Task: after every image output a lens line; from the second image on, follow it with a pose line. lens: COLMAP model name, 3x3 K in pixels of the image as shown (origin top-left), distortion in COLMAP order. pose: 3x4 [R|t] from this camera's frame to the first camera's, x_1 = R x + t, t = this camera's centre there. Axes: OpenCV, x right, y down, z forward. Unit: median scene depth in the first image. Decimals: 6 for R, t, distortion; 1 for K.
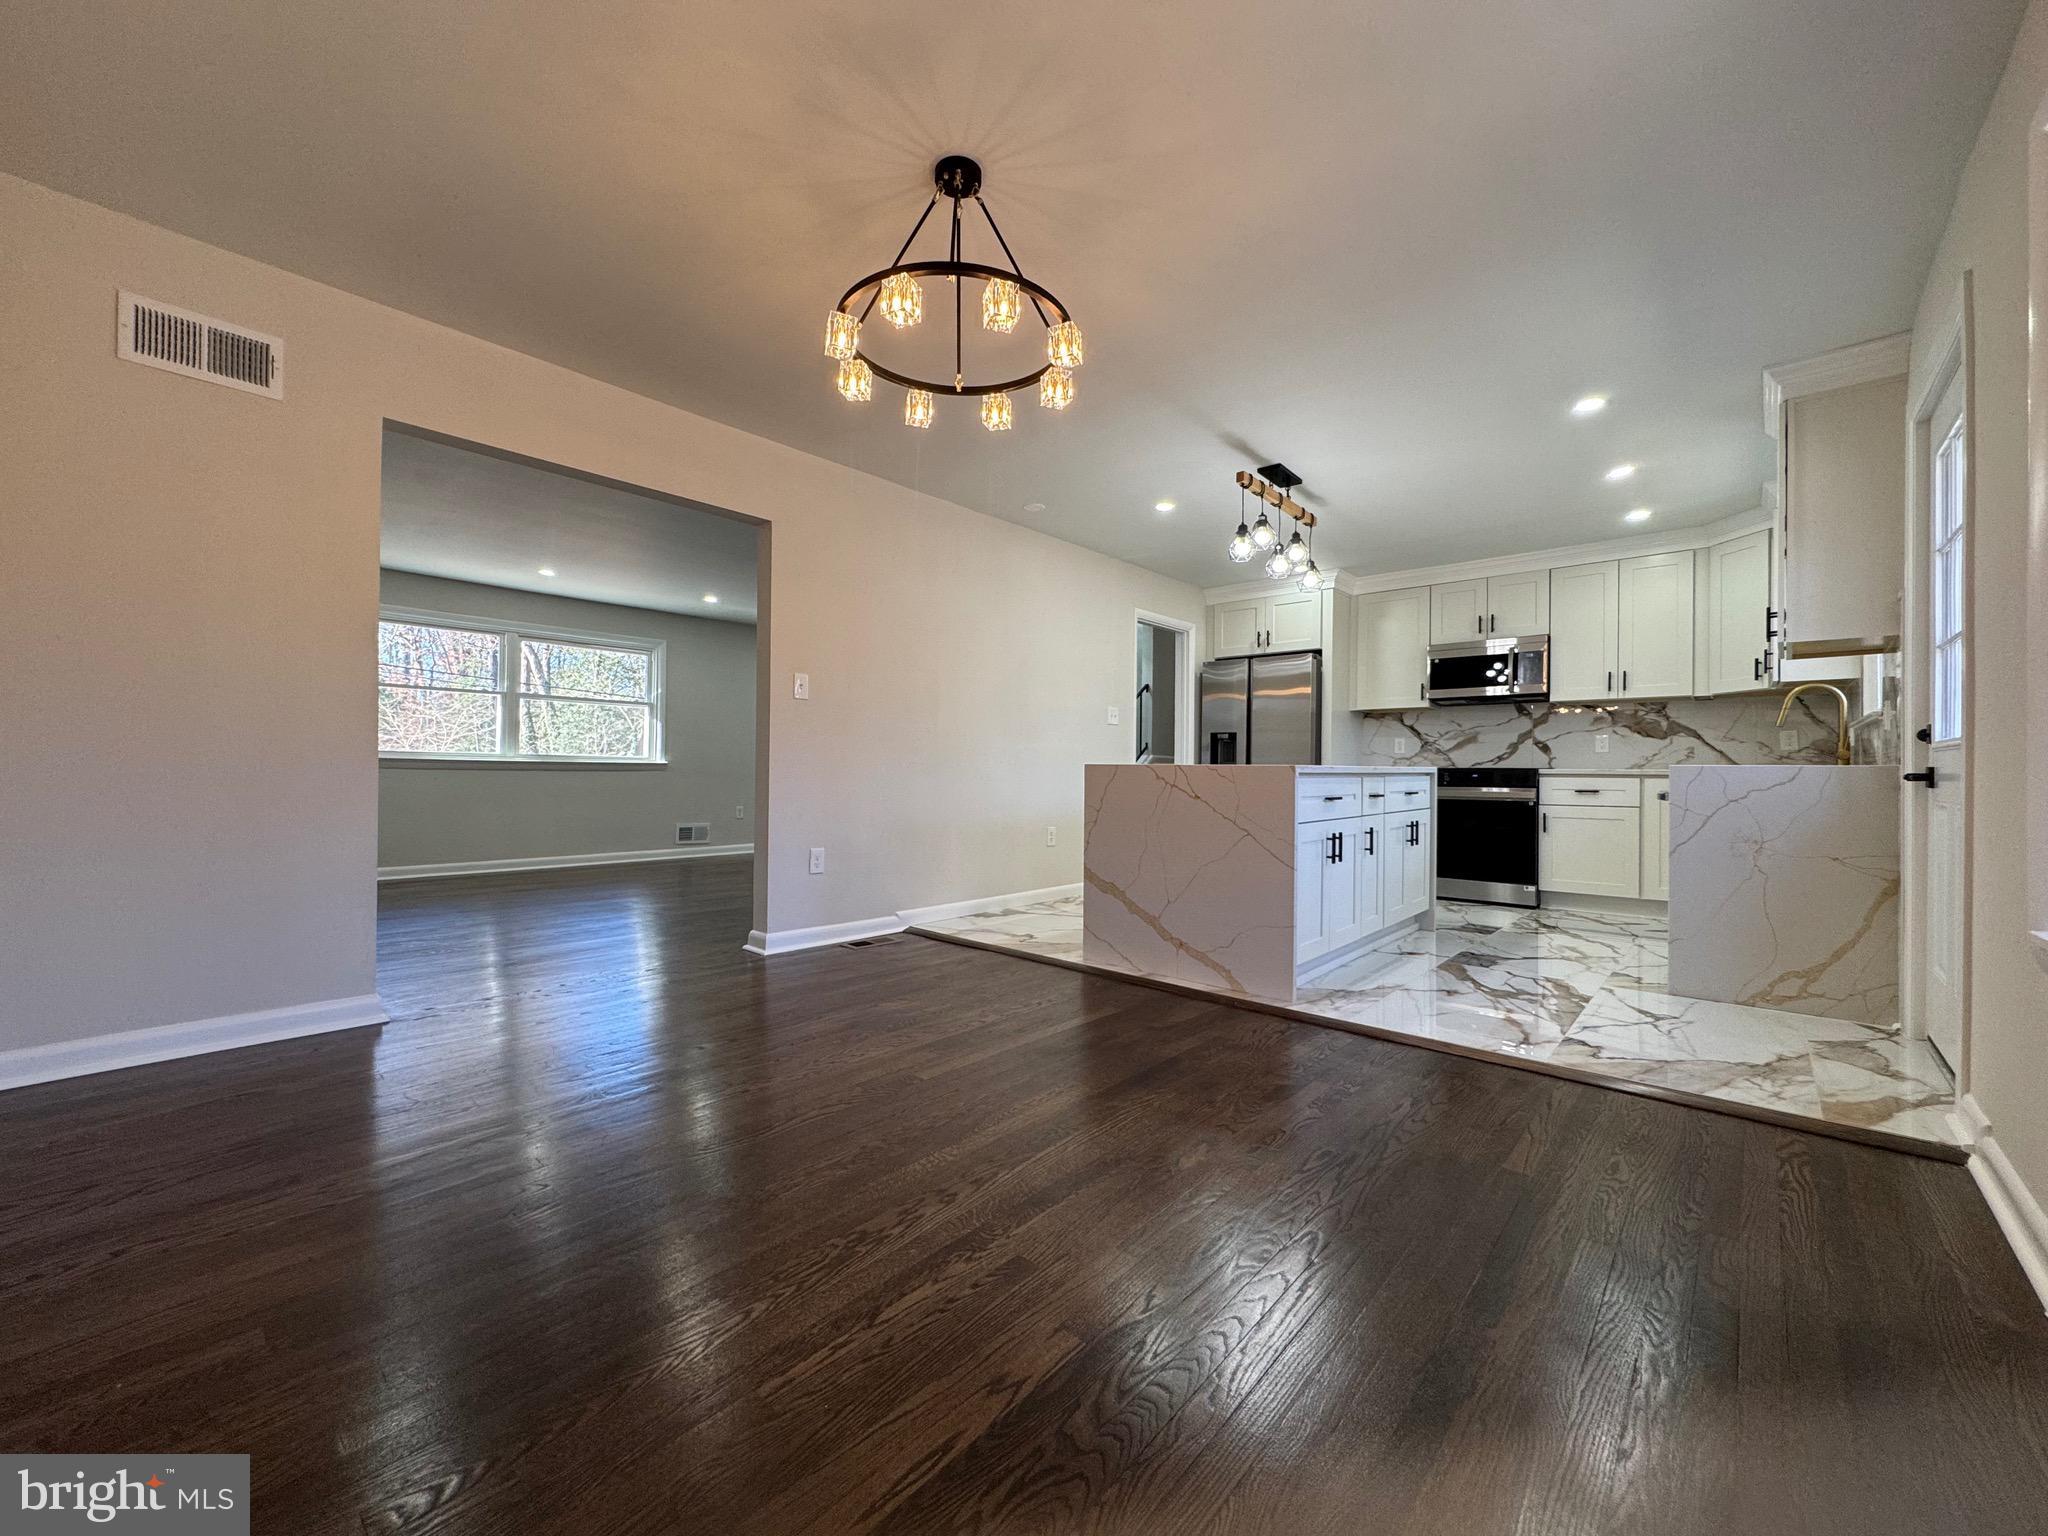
lens RADIAL K [[812.1, 0, 1020.7], [0, 812.1, 768.7], [0, 0, 1]] dist [-0.001653, 0.000107]
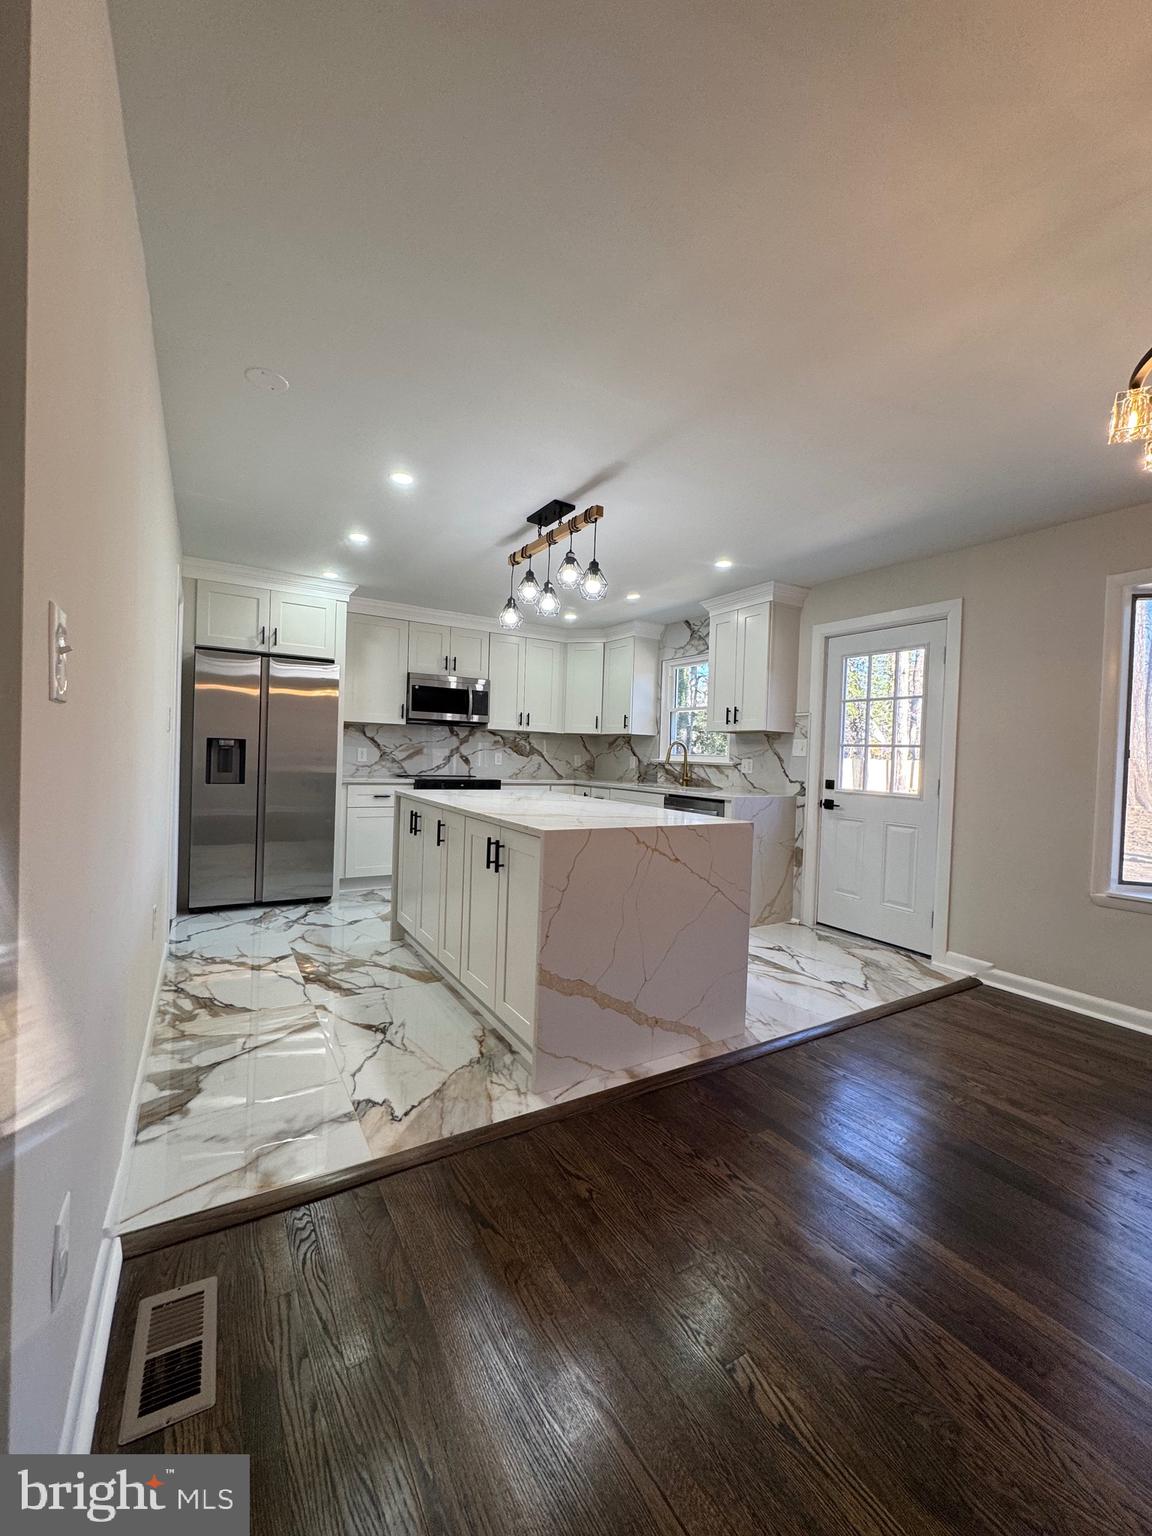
lens RADIAL K [[609.1, 0, 575.2], [0, 609.1, 764.9], [0, 0, 1]] dist [-0.001653, 0.000107]
pose [[0.287183, -0.015607, 0.957749, -0.401922], [-0.033618, 0.999087, 0.026361, -0.073153], [-0.957286, -0.039769, 0.286396, 0.757207]]
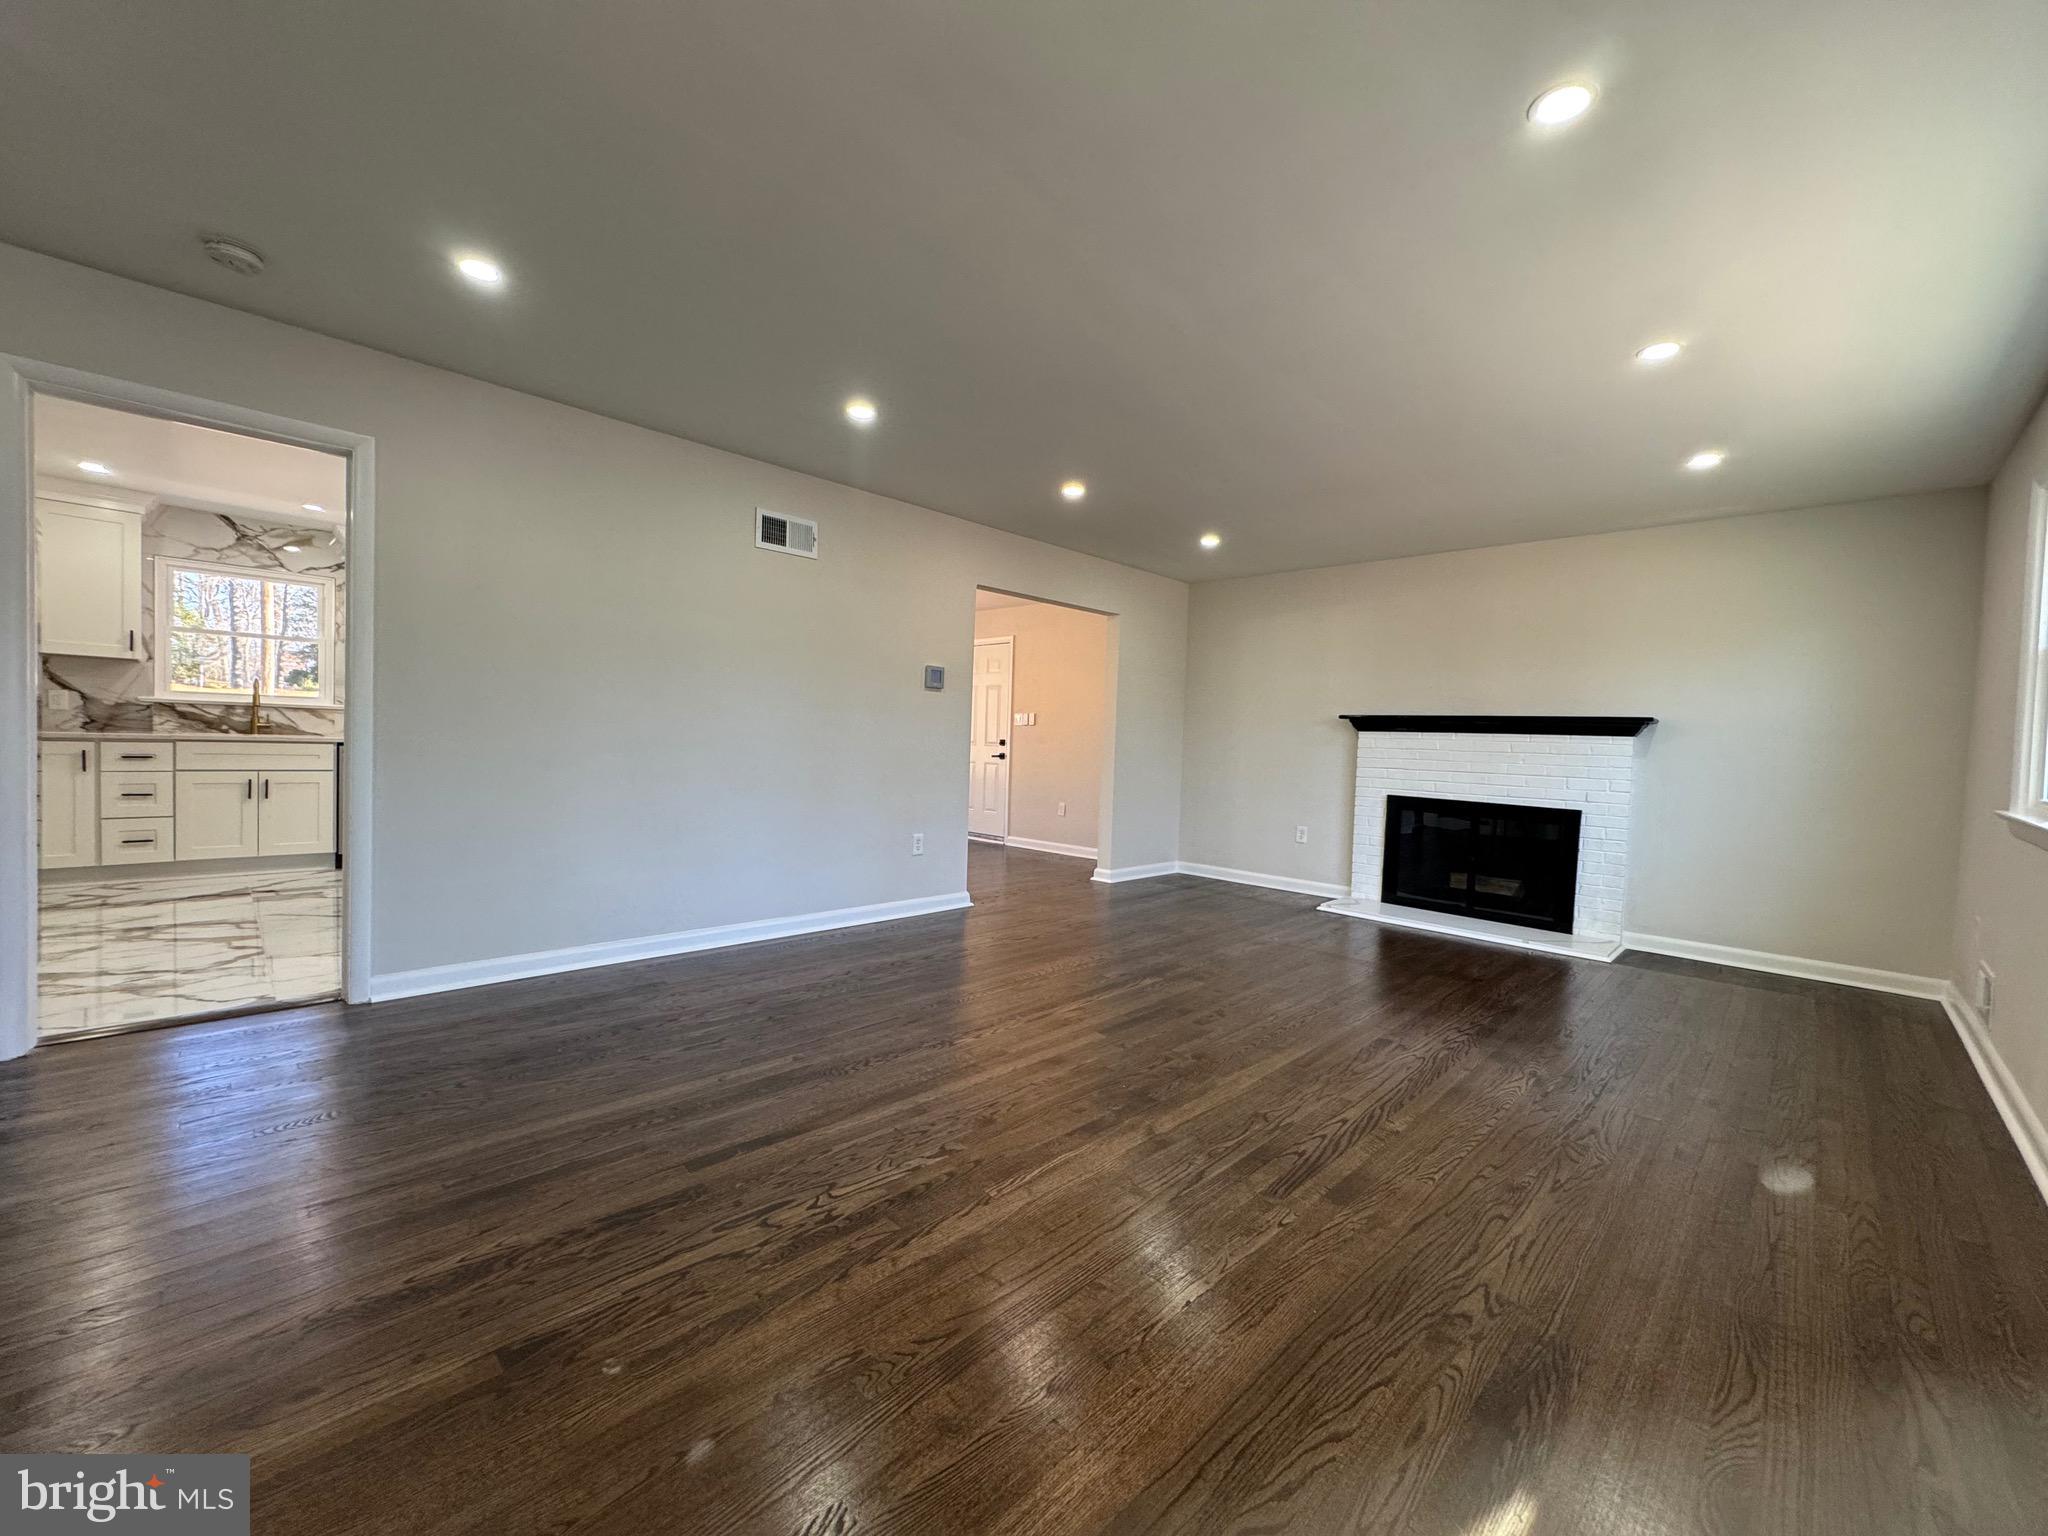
lens RADIAL K [[812.1, 0, 1023.0], [0, 812.1, 772.8], [0, 0, 1]] dist [-0.001653, 0.000107]
pose [[-0.998243, -0.035745, 0.047247, -0.454670], [-0.034608, 0.999096, 0.024671, -0.014202], [-0.048086, 0.022992, -0.998579, 2.221385]]
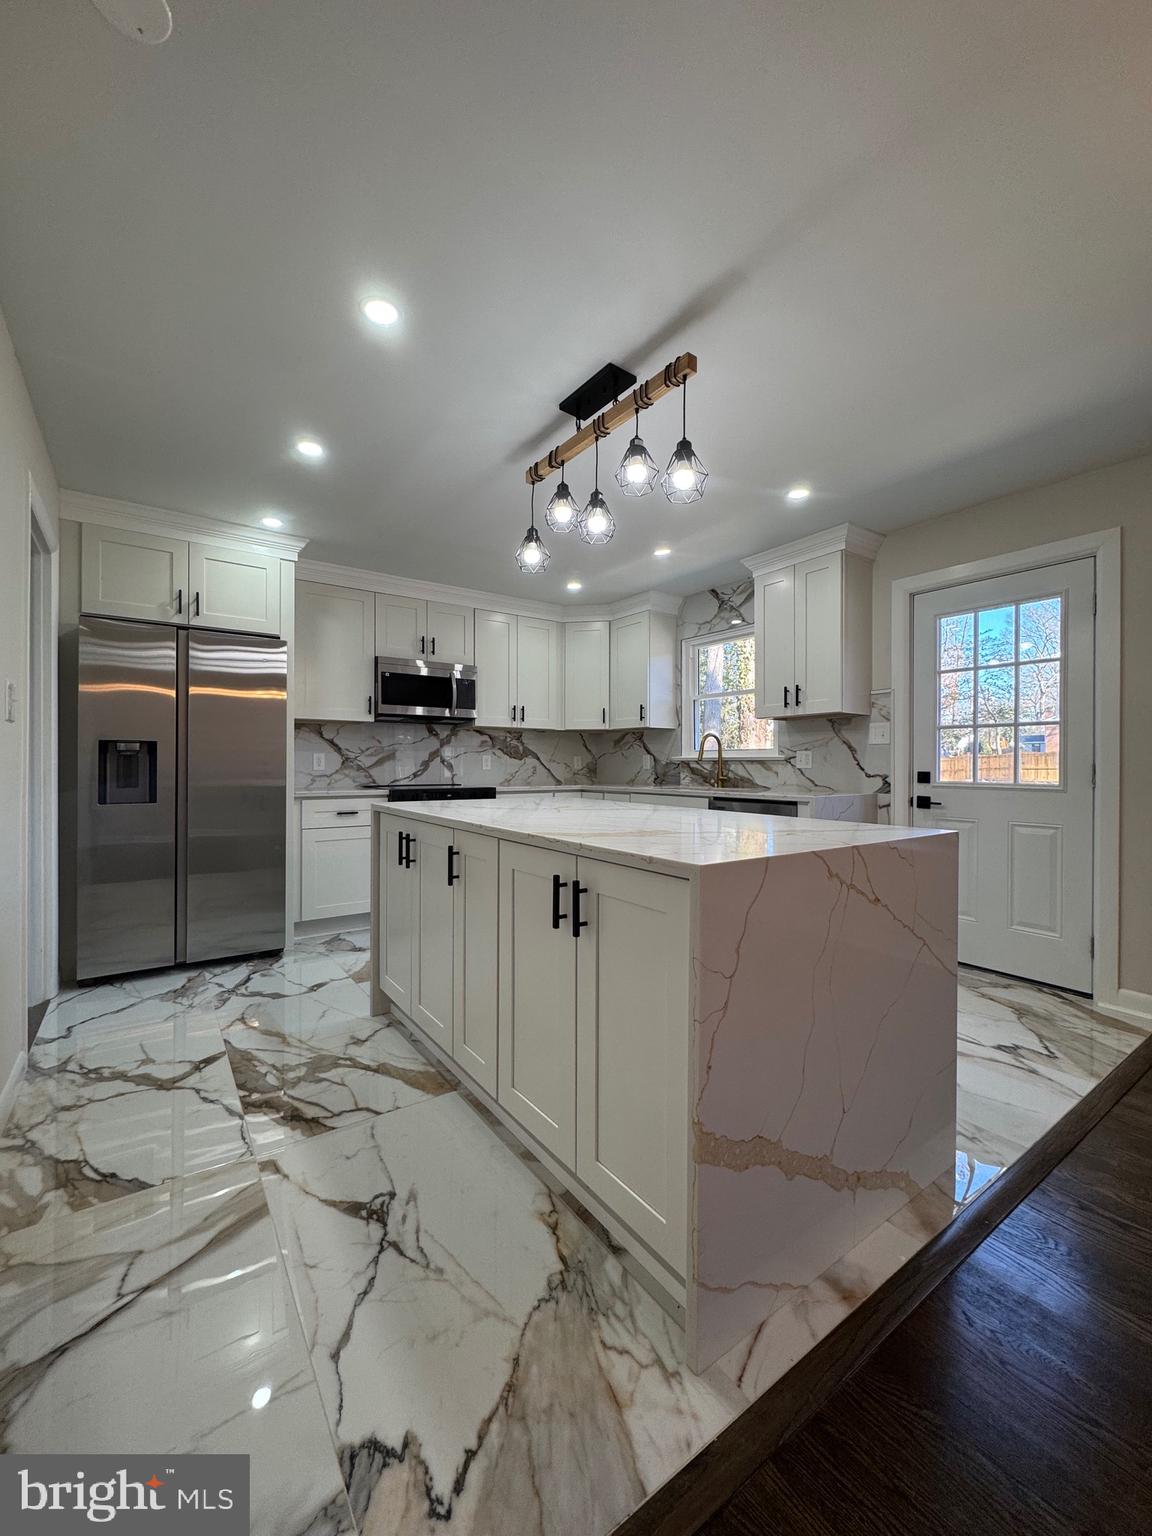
lens RADIAL K [[609.1, 0, 575.4], [0, 609.1, 764.8], [0, 0, 1]] dist [-0.001653, 0.000107]
pose [[0.218717, -0.008930, 0.975747, -0.195225], [-0.003177, 0.999946, 0.009864, -0.050881], [-0.975783, -0.005257, 0.218677, 0.919218]]
